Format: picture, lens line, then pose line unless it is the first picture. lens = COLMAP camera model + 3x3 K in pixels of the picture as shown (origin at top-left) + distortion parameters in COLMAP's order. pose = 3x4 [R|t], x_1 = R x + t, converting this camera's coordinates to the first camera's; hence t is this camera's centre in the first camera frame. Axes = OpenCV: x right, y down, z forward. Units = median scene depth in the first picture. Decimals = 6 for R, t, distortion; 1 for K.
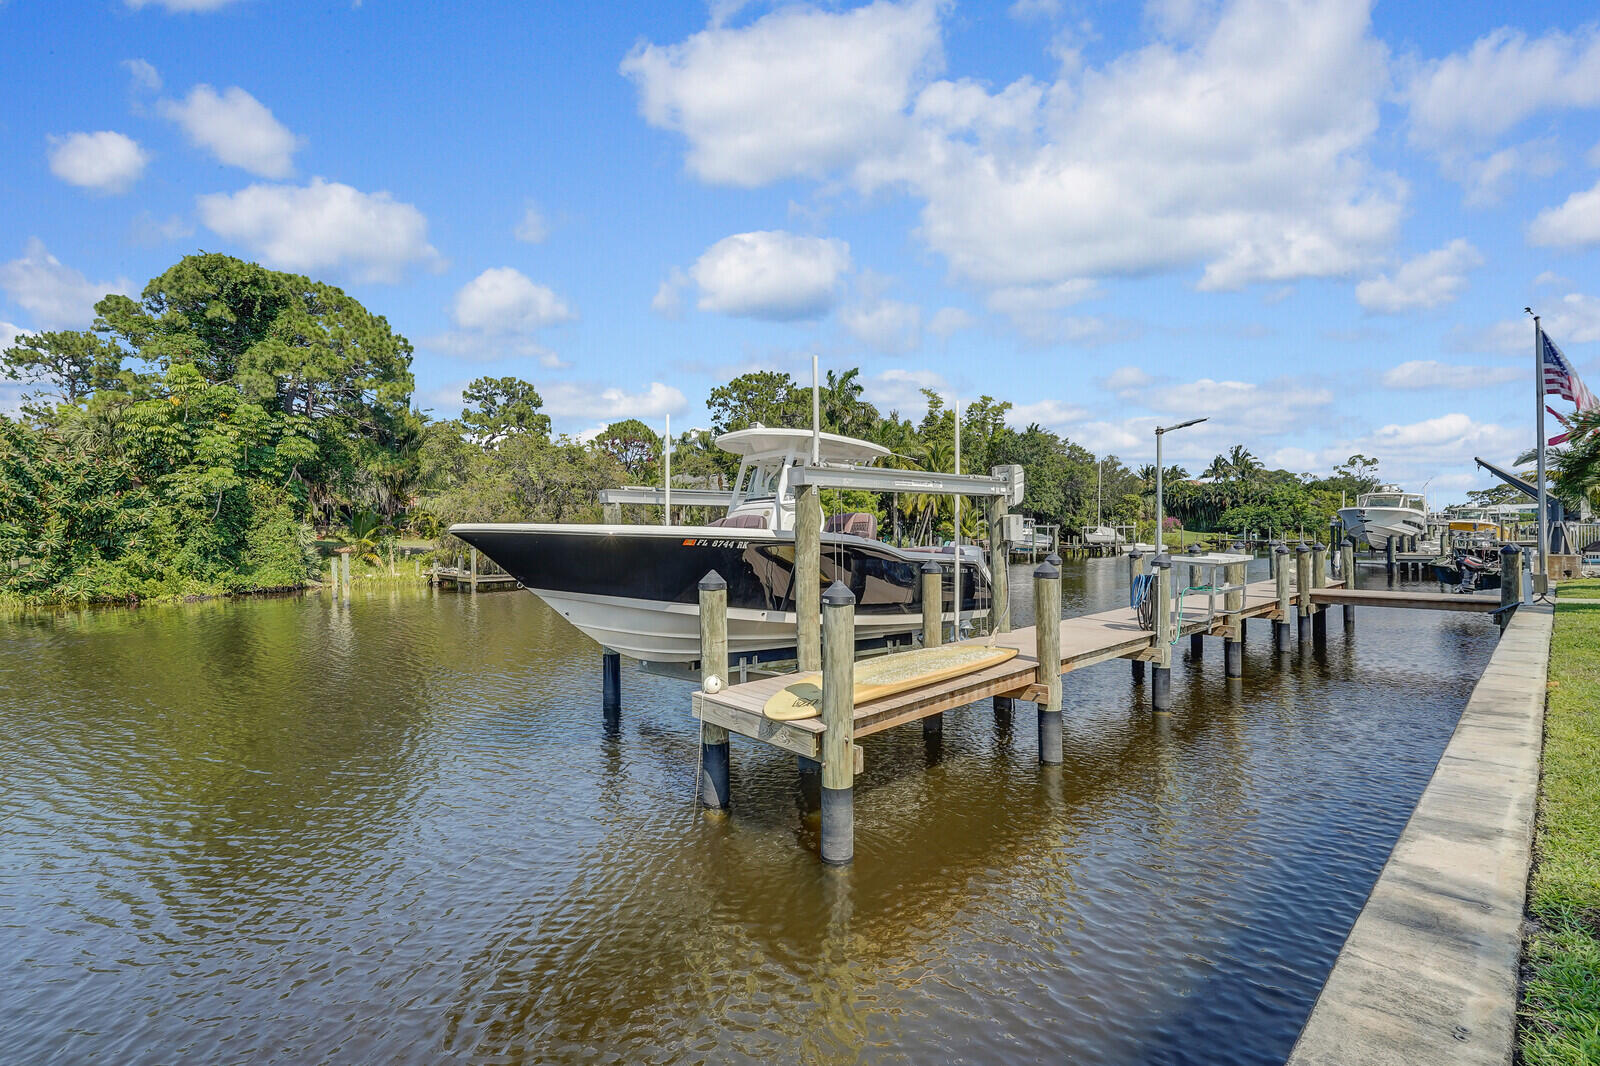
lens RADIAL K [[711.5, 0, 800.8], [0, 711.5, 531.7], [0, 0, 1]] dist [-0.011837, 0.006227]
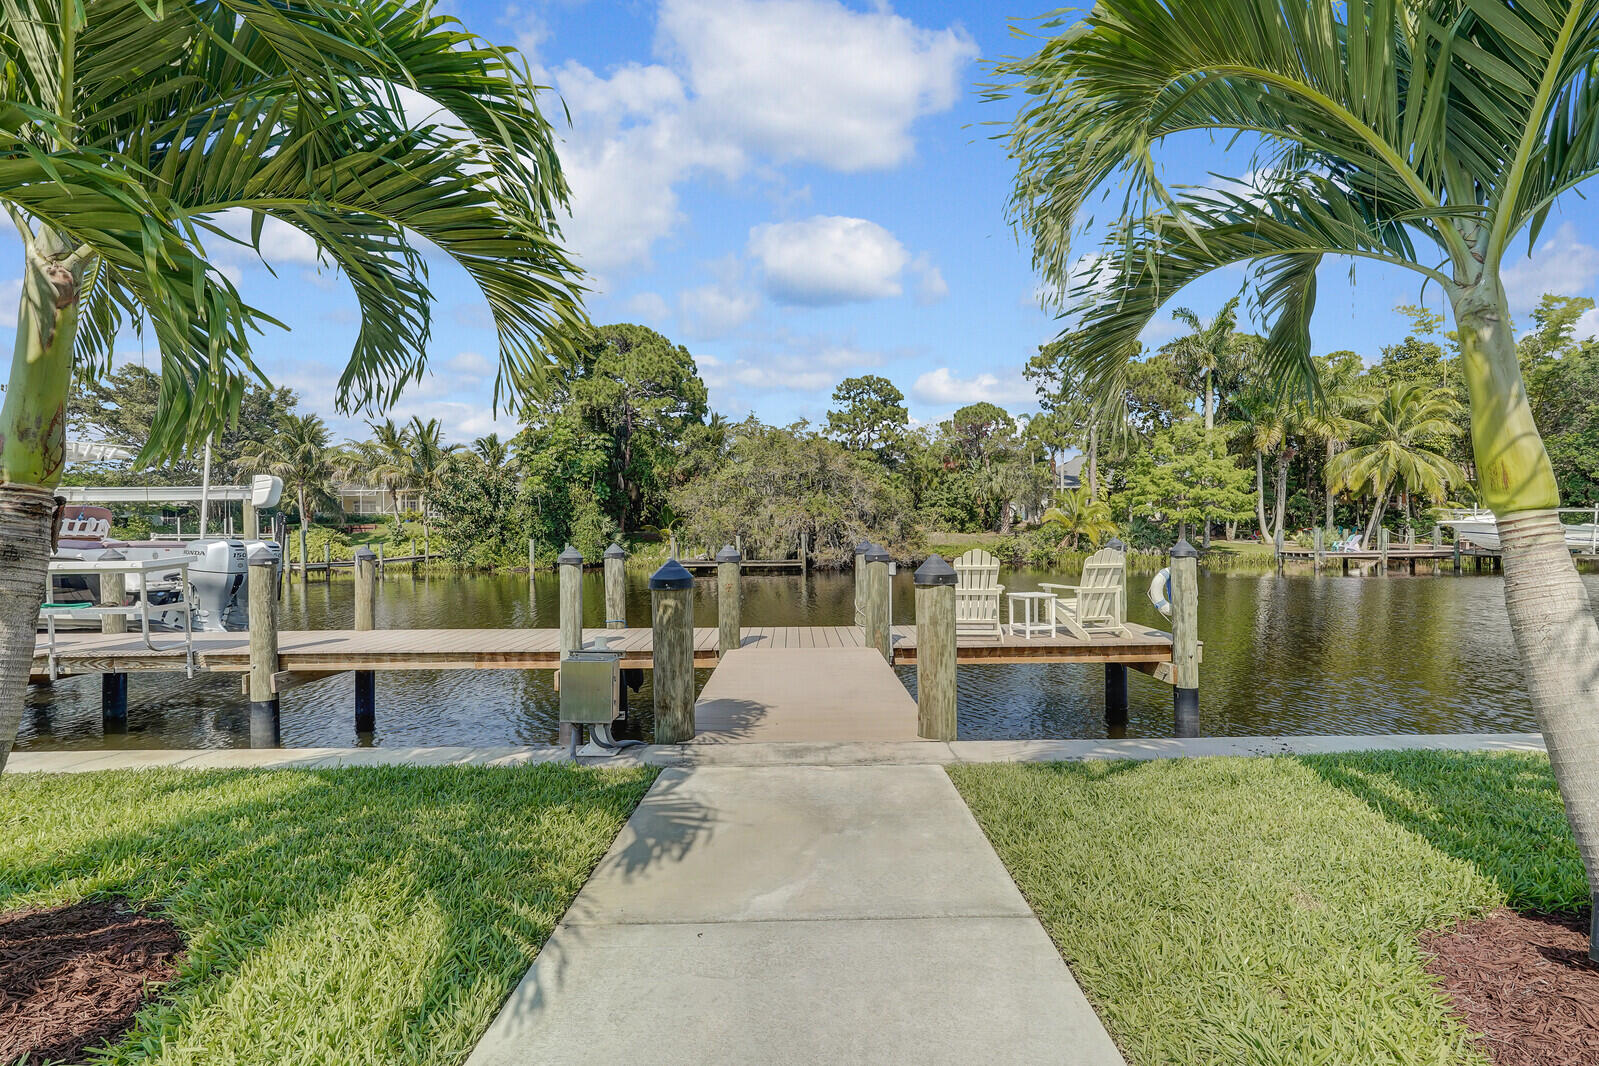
lens RADIAL K [[711.0, 0, 803.5], [0, 711.0, 536.3], [0, 0, 1]] dist [-0.011837, 0.006227]
pose [[0.737163, 0.012344, -0.675602, 0.233800], [0.003032, 0.999763, 0.021575, -0.000917], [0.675708, -0.017953, 0.736951, 0.147994]]
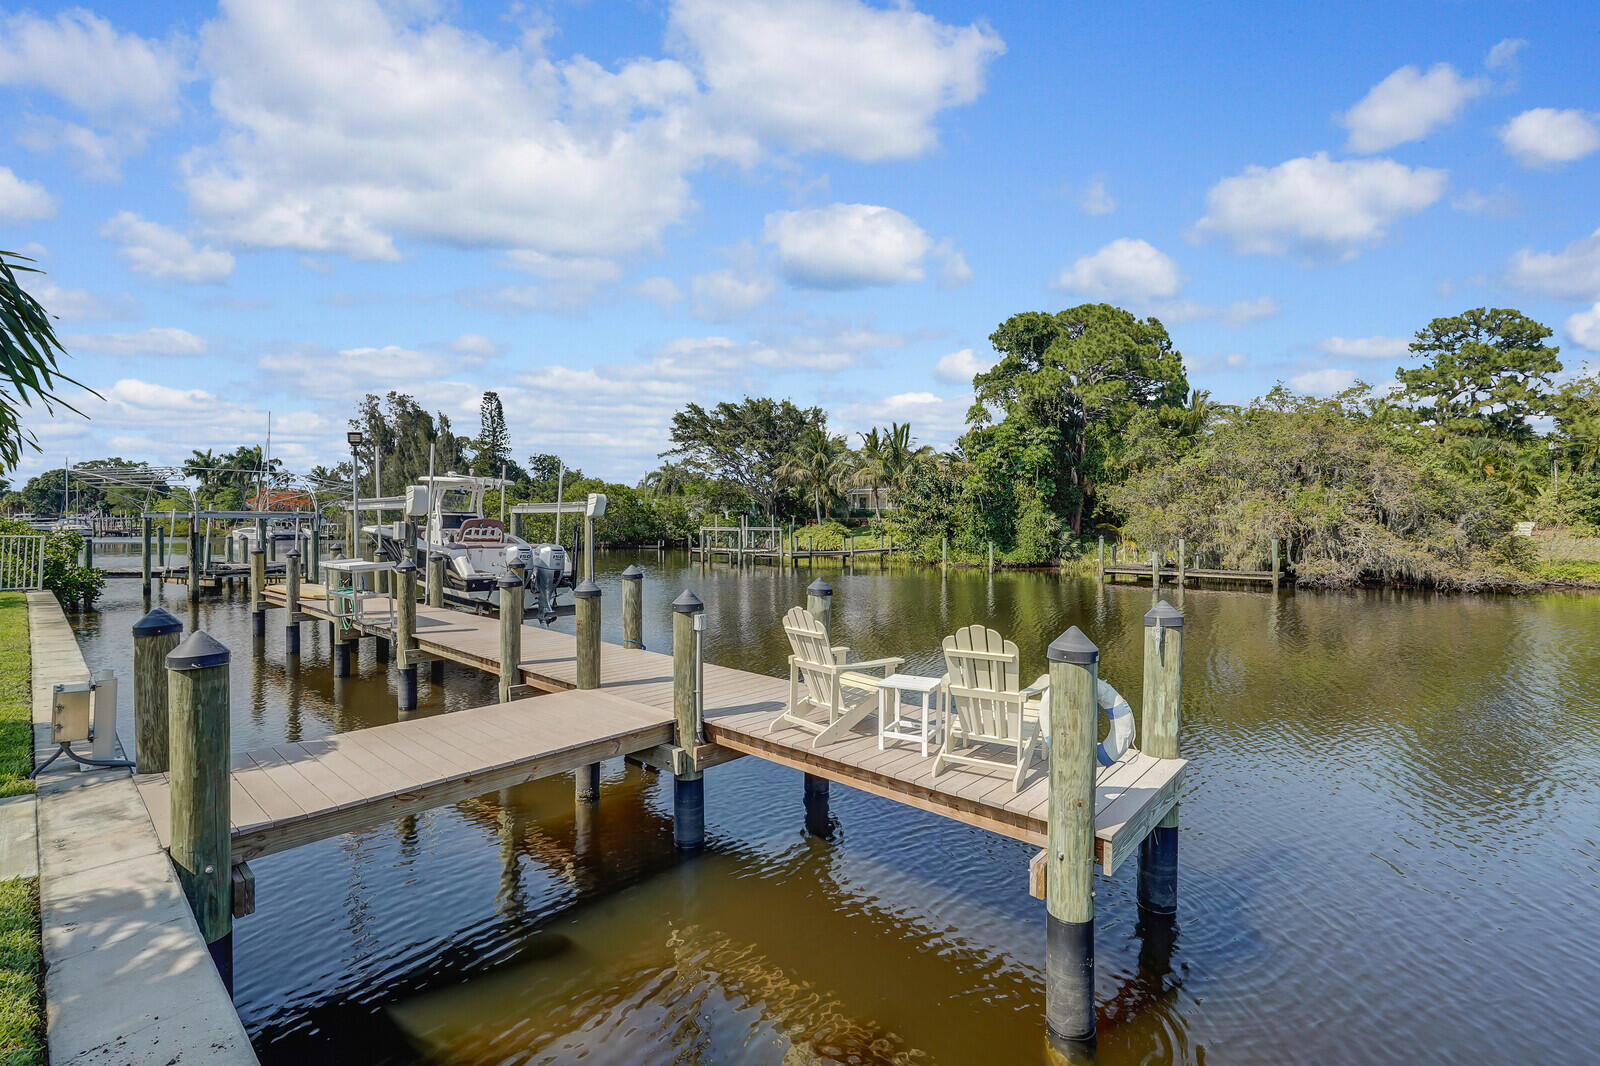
lens RADIAL K [[711.5, 0, 797.3], [0, 711.5, 527.4], [0, 0, 1]] dist [-0.011837, 0.006227]
pose [[0.088138, 0.020322, -0.995901, 0.256347], [-0.000678, 0.999793, 0.020341, -0.006663], [0.996108, -0.001118, 0.088133, 0.236444]]
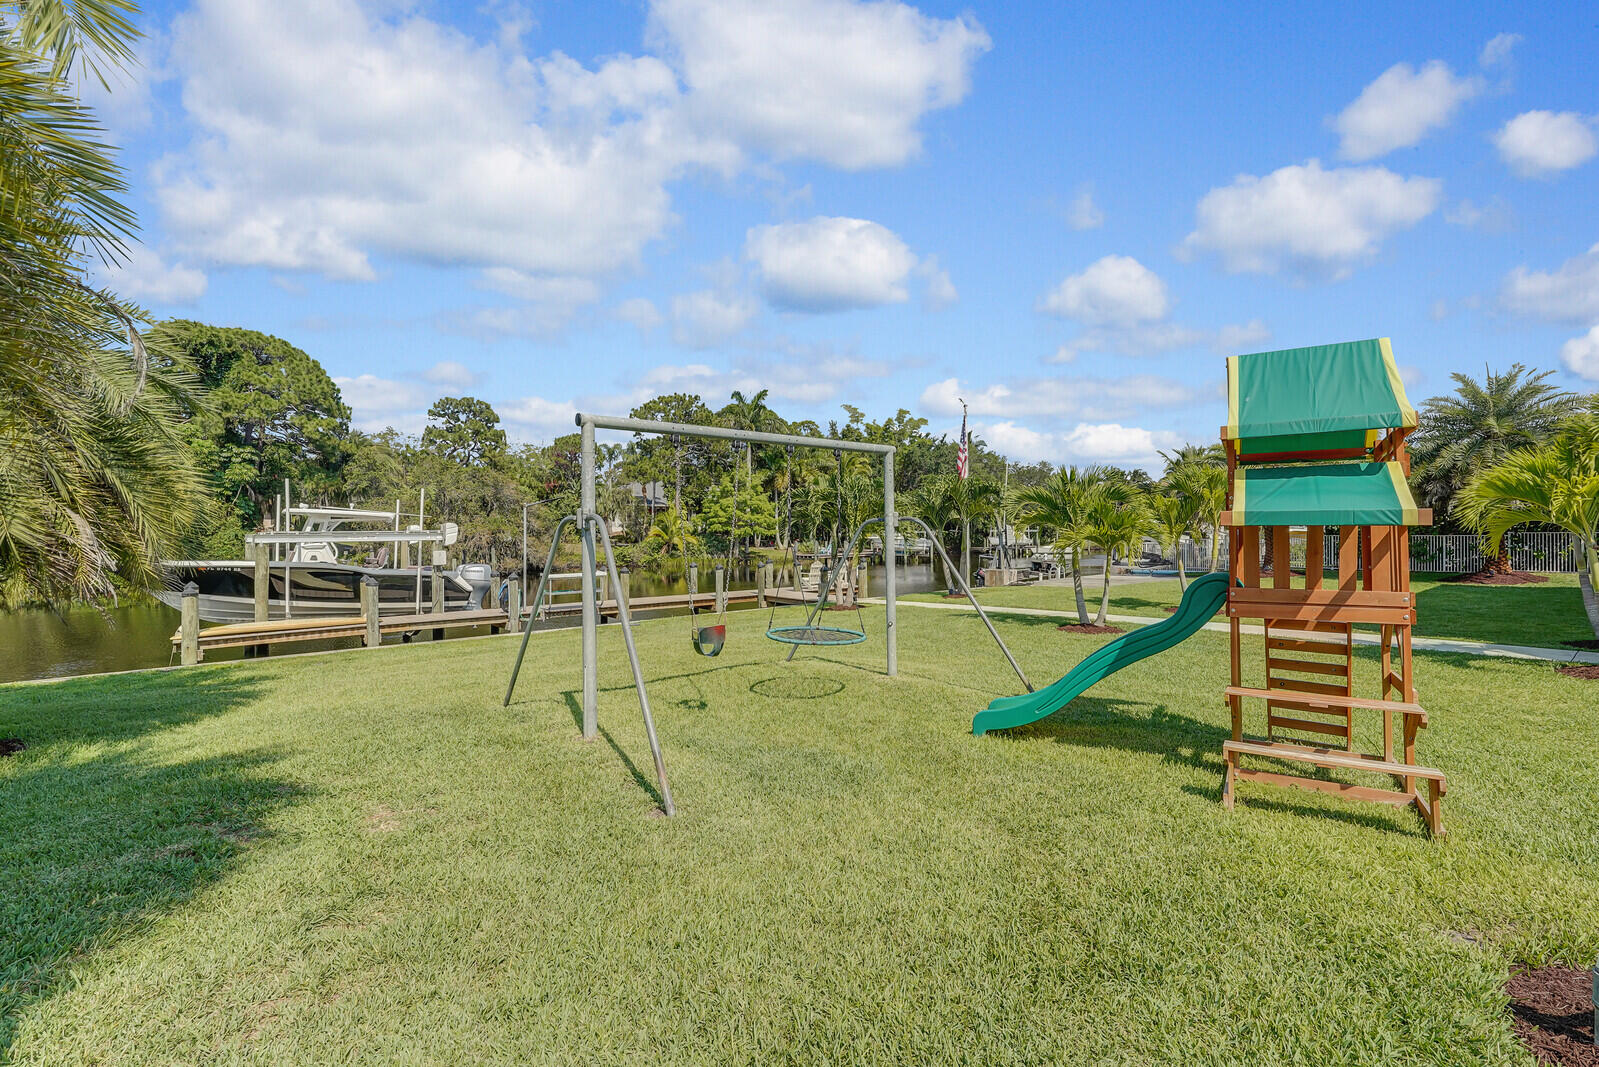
lens RADIAL K [[711.0, 0, 798.4], [0, 711.0, 533.9], [0, 0, 1]] dist [-0.011837, 0.006227]
pose [[0.998080, 0.007556, -0.061467, 0.190666], [-0.006815, 0.999902, 0.012258, -0.014821], [0.061554, -0.011815, 0.998034, -0.111533]]
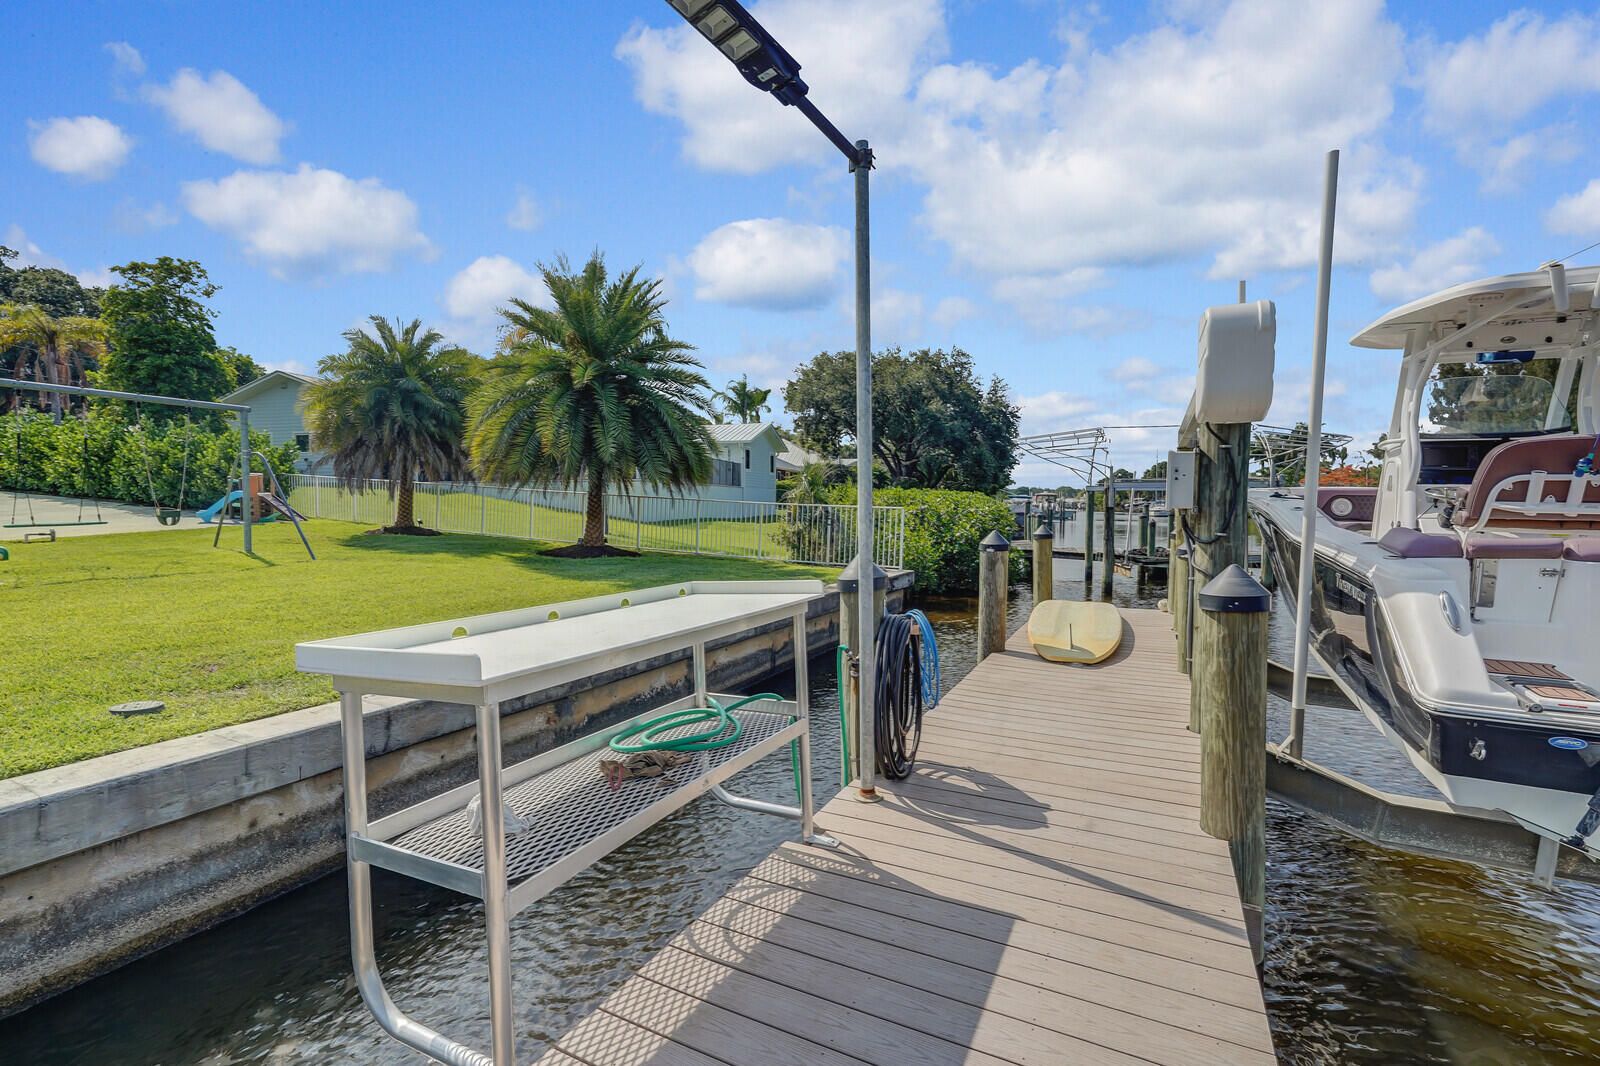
lens RADIAL K [[711.5, 0, 801.1], [0, 711.5, 533.9], [0, 0, 1]] dist [-0.011837, 0.006227]
pose [[-0.934254, 0.028670, -0.355455, 0.097788], [0.014628, 0.999005, 0.042128, -0.000239], [0.356309, 0.034159, -0.933744, 0.185859]]
